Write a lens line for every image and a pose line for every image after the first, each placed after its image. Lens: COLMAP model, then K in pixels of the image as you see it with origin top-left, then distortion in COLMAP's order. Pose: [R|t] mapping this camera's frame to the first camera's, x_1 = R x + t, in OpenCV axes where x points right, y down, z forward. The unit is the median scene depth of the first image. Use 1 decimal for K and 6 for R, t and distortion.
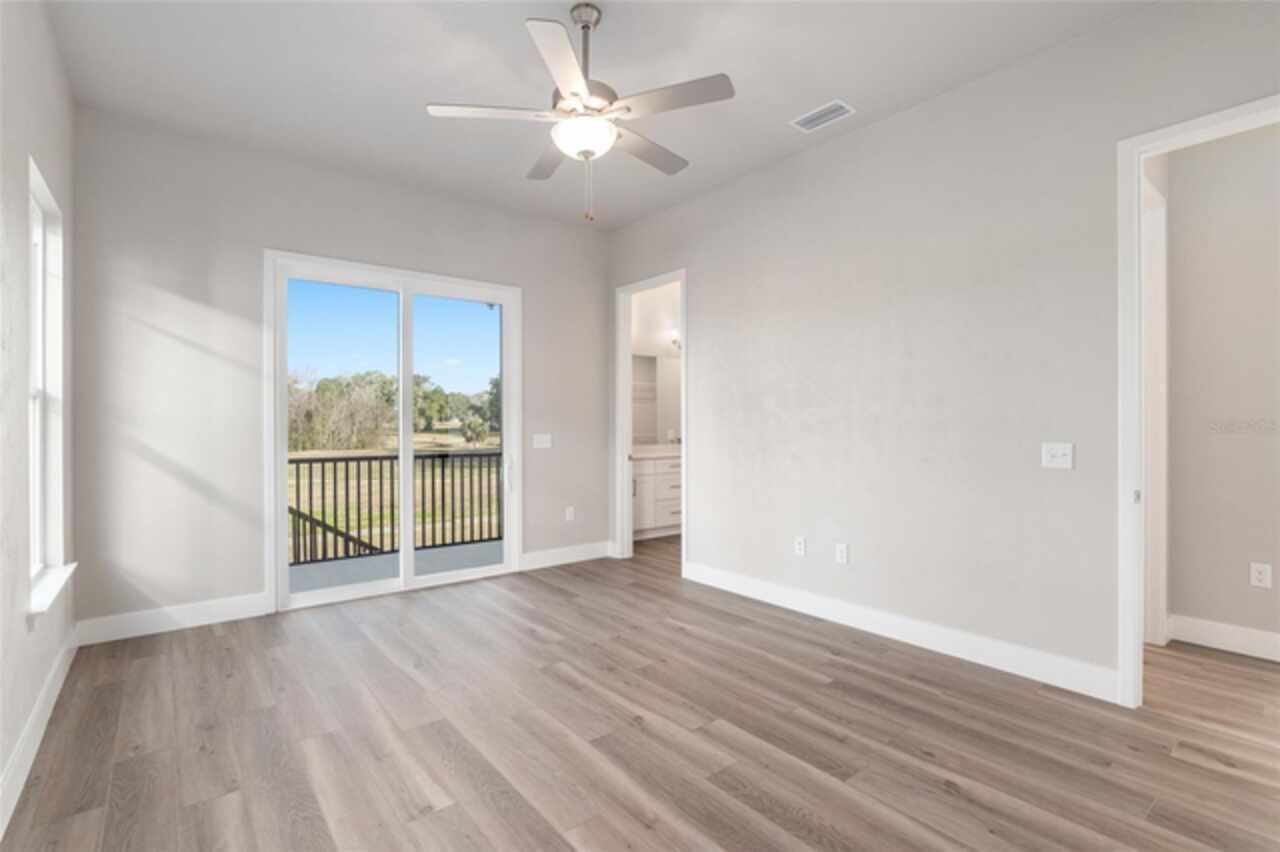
lens RADIAL K [[592.0, 0, 642.0], [0, 592.0, 425.9], [0, 0, 1]] dist [-0.003972, -0.000422]
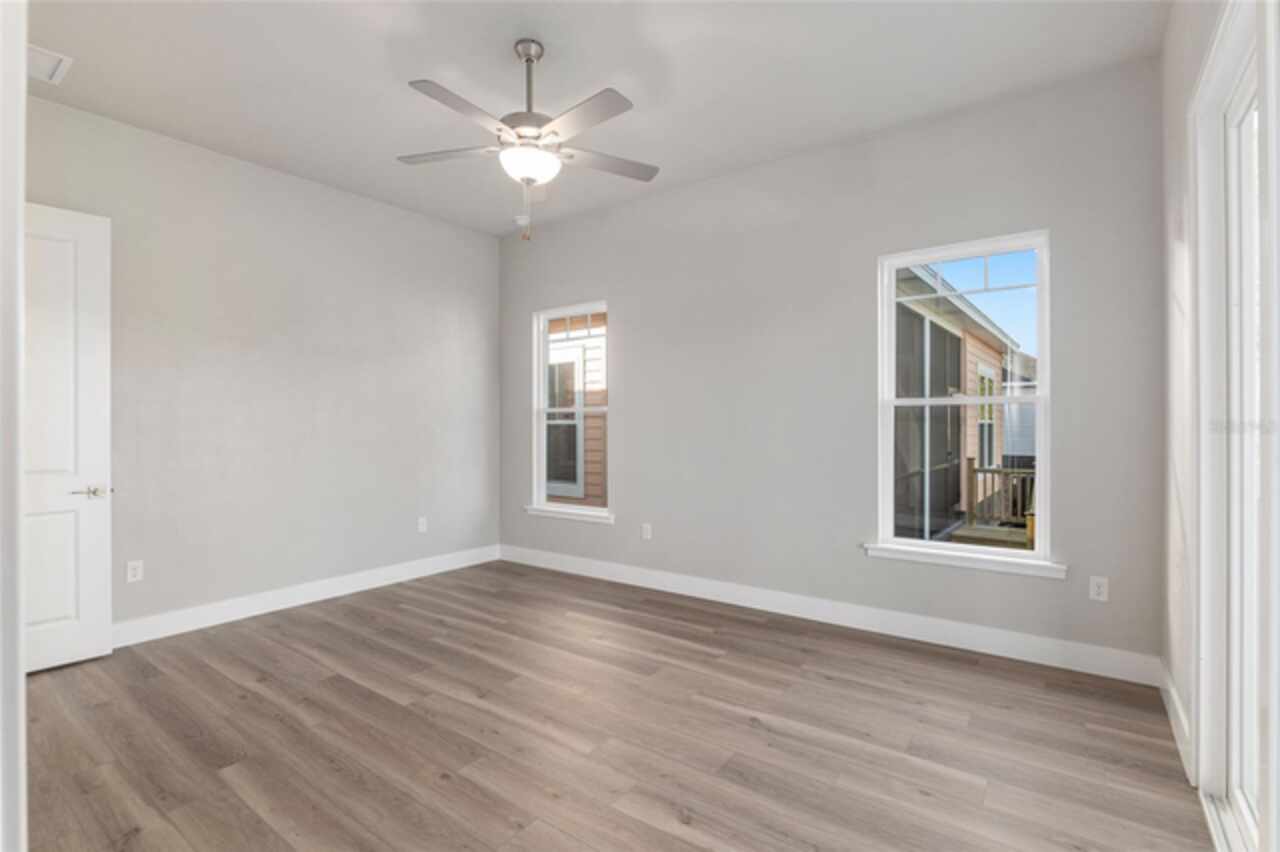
lens RADIAL K [[592.0, 0, 645.0], [0, 592.0, 424.7], [0, 0, 1]] dist [-0.003972, -0.000422]
pose [[-0.965007, 0.008929, -0.262071, -0.015882], [0.007305, 0.999948, 0.007171, -0.026352], [0.262121, 0.005006, -0.965022, 2.241135]]
